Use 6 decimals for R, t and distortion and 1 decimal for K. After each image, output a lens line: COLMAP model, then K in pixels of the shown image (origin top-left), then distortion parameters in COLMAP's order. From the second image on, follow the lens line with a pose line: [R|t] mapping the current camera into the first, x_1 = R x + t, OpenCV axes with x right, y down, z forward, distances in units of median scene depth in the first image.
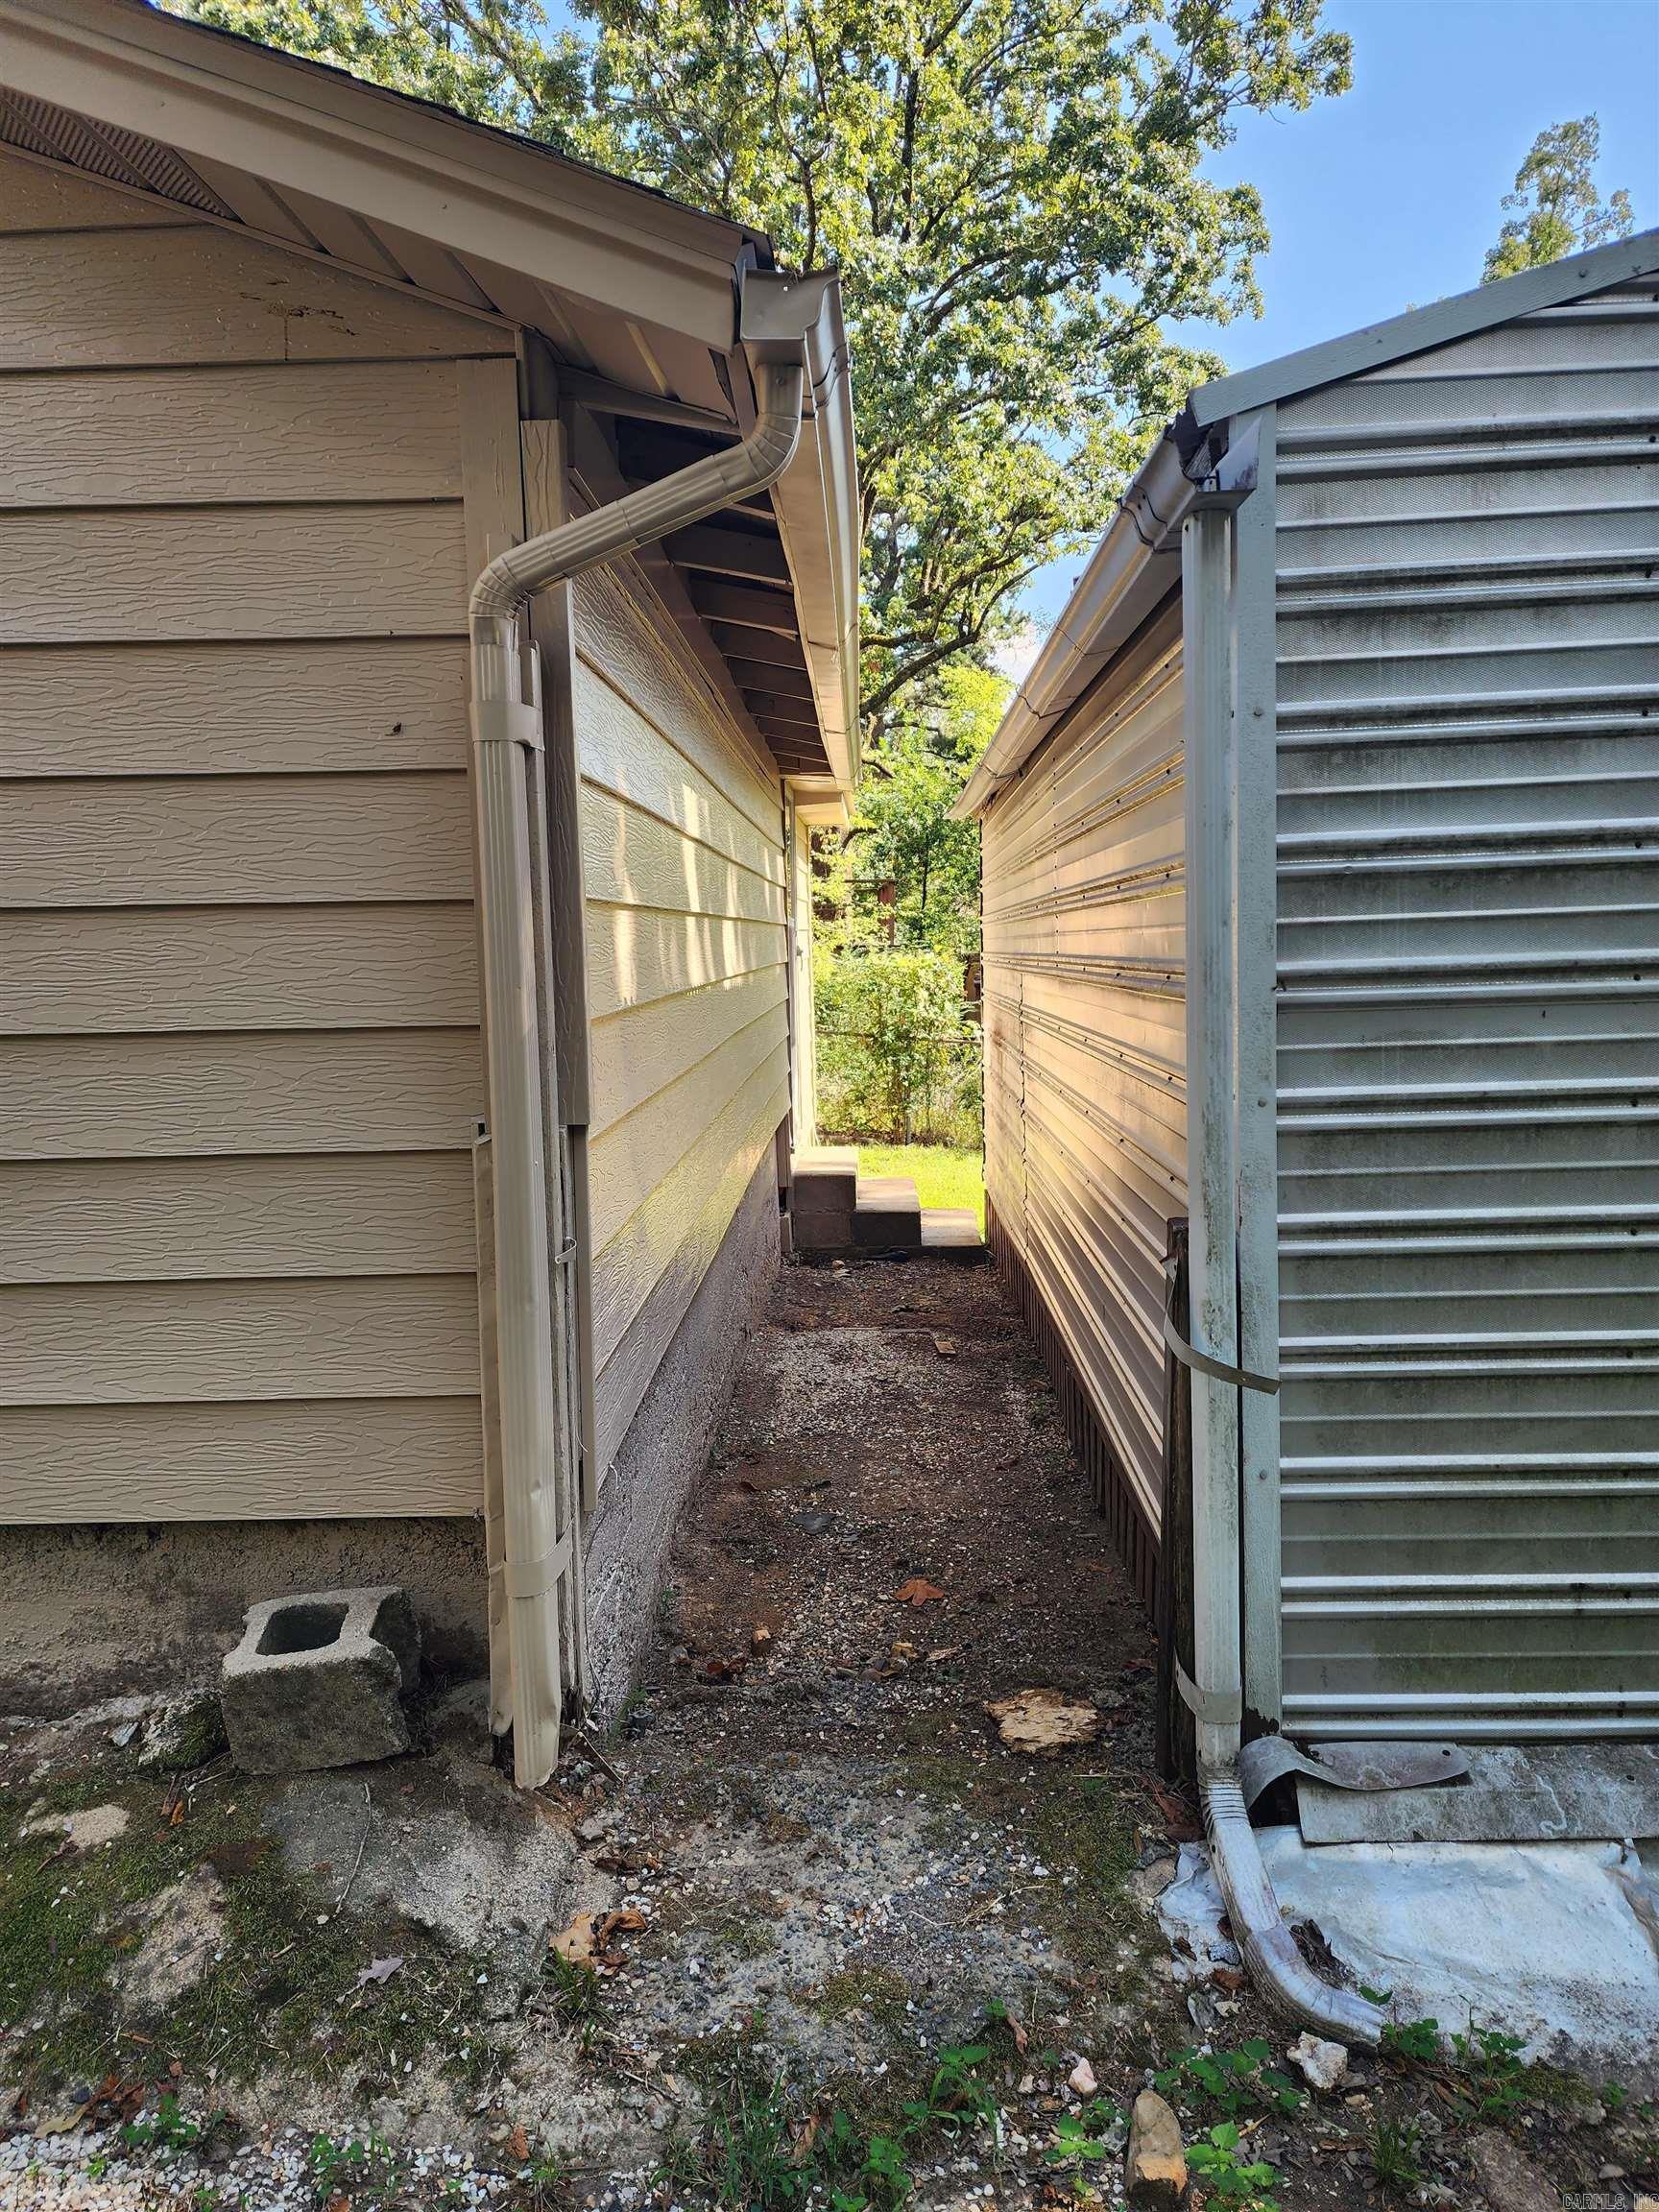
lens RADIAL K [[1482.4, 0, 834.6], [0, 1482.4, 1110.5], [0, 0, 1]] dist [0.006431, -0.012265]
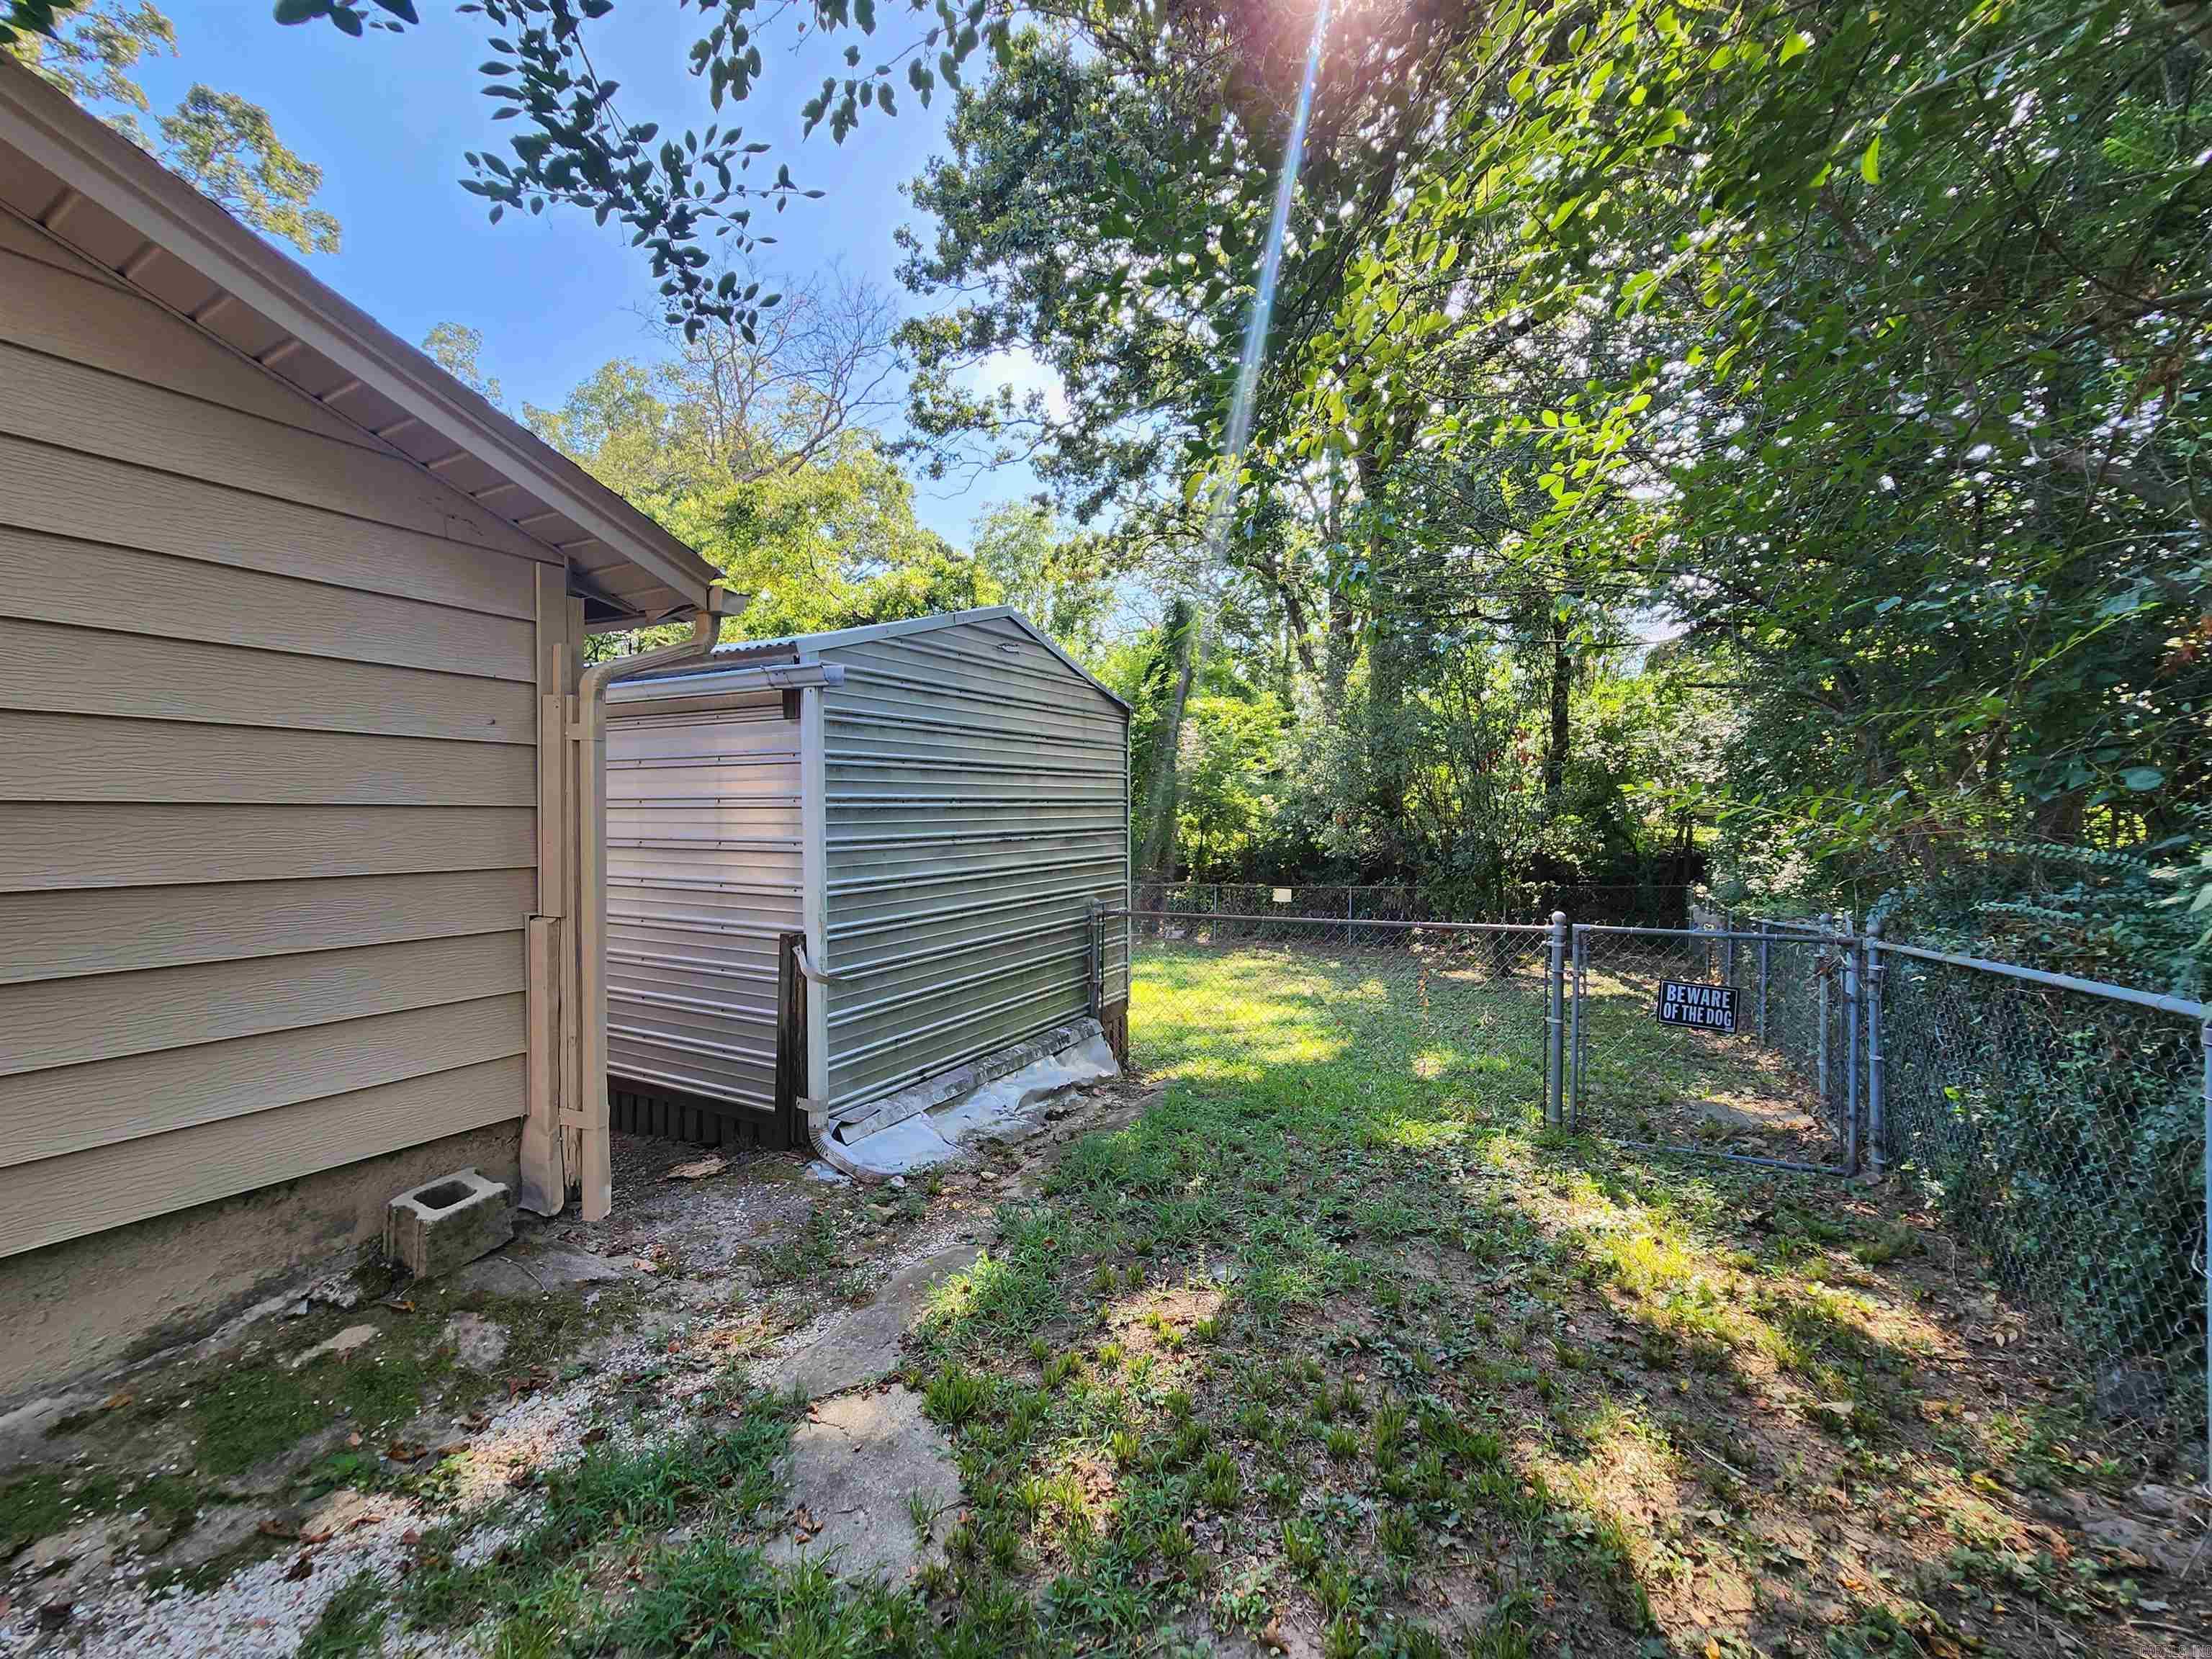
lens RADIAL K [[904.2, 0, 1124.5], [0, 904.2, 827.3], [0, 0, 1]] dist [-0.002330, -0.001962]
pose [[0.440618, 0.014861, 0.897572, -1.016485], [0.084073, 0.994785, -0.057742, 0.029900], [-0.893749, 0.100904, 0.437071, -0.301534]]
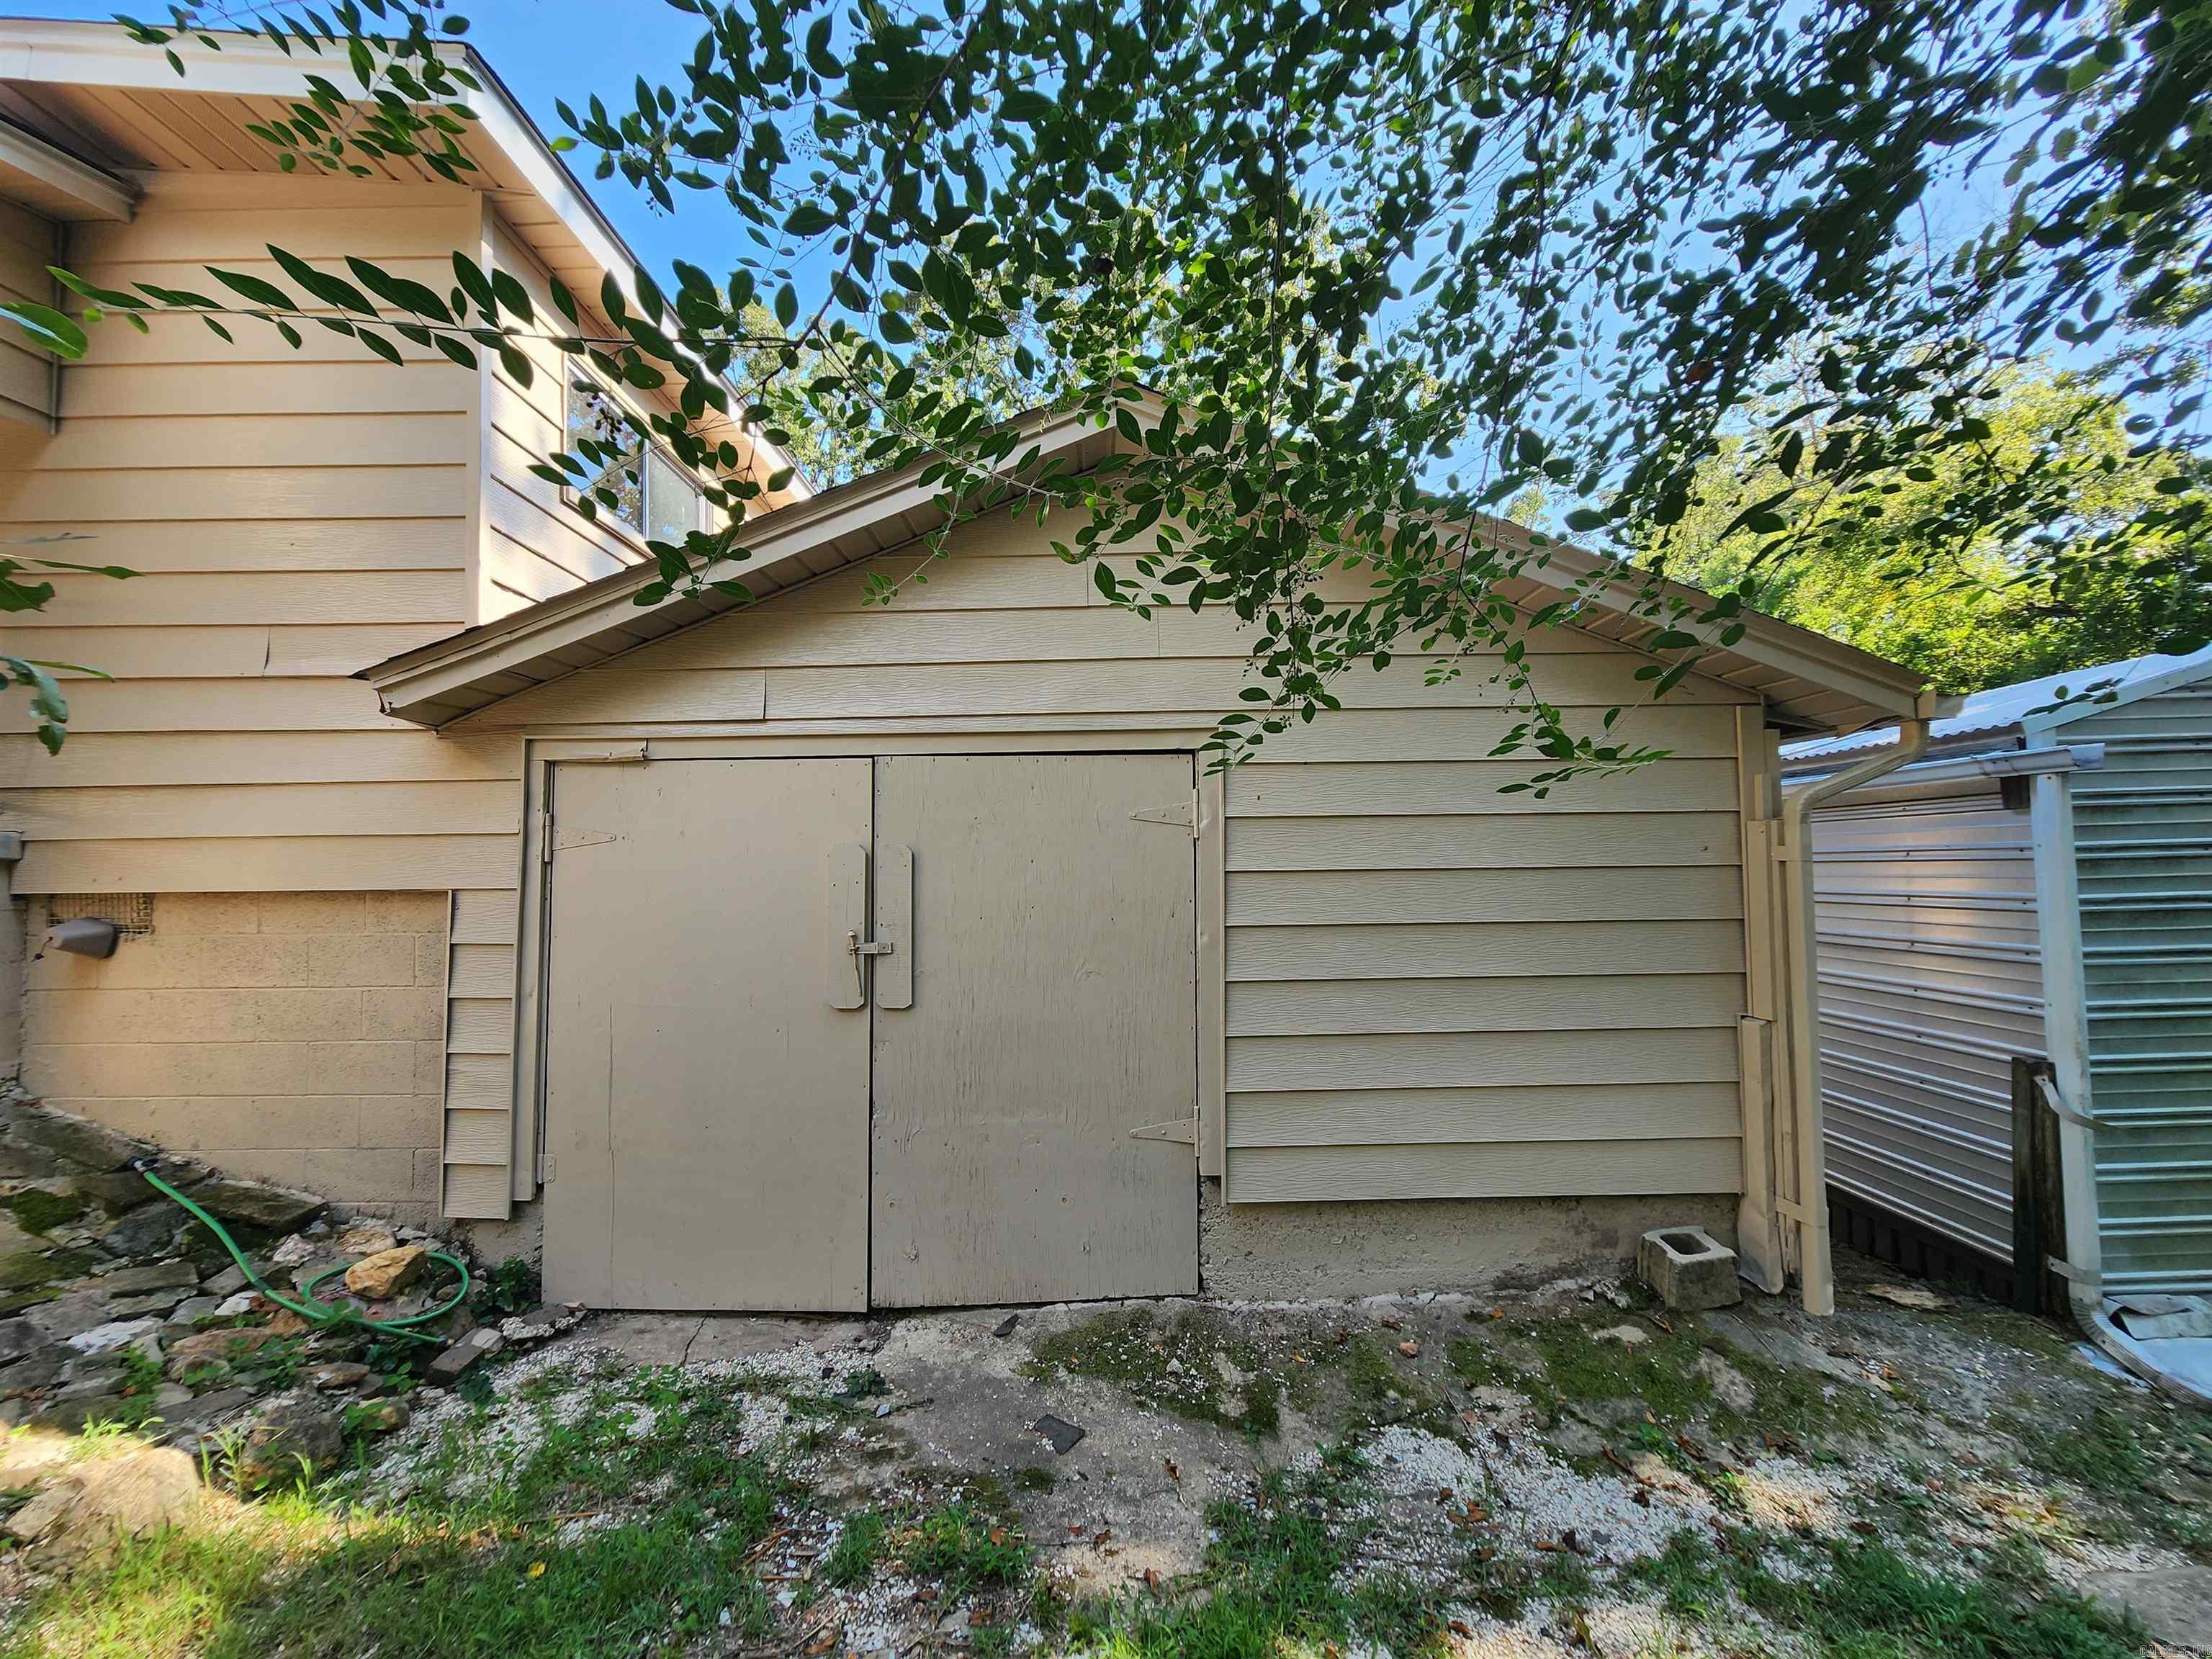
lens RADIAL K [[904.2, 0, 1108.2], [0, 904.2, 831.6], [0, 0, 1]] dist [-0.002330, -0.001962]
pose [[0.999504, 0.011967, 0.029114, -1.294557], [-0.007371, 0.988178, -0.153136, -0.051060], [-0.030603, 0.152845, 0.987776, -0.421206]]
